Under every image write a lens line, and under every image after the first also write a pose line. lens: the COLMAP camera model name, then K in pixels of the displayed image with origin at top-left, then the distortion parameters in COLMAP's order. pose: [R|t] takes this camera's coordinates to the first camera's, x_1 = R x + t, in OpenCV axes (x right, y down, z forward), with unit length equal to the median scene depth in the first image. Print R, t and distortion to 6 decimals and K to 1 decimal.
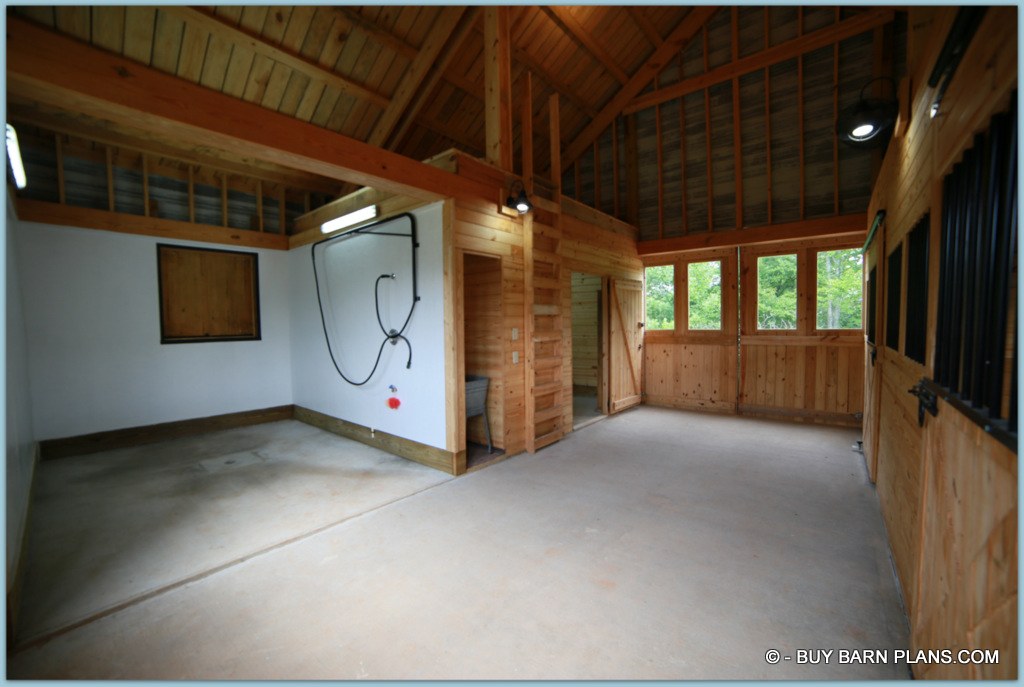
lens RADIAL K [[428.6, 0, 505.0], [0, 428.6, 340.2], [0, 0, 1]] dist [-0.001925, 0.000168]
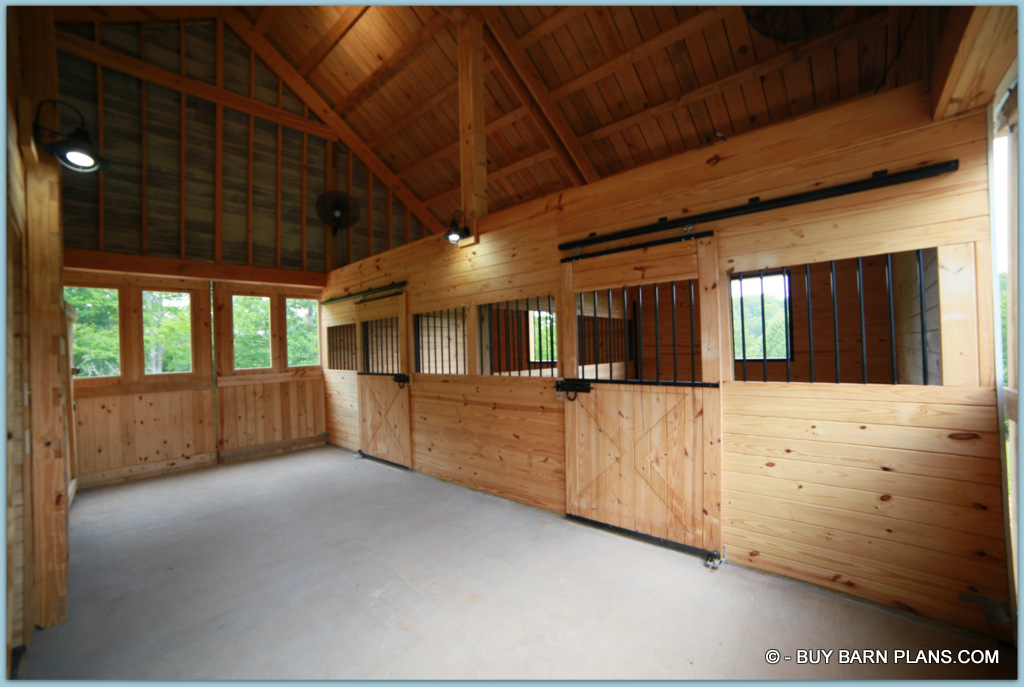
lens RADIAL K [[428.6, 0, 515.5], [0, 428.6, 344.1], [0, 0, 1]] dist [-0.001925, 0.000168]
pose [[0.106787, 0.015555, 0.994160, -0.302752], [0.072077, 0.997126, -0.023343, -0.014241], [-0.991666, 0.074148, 0.105359, 0.265931]]
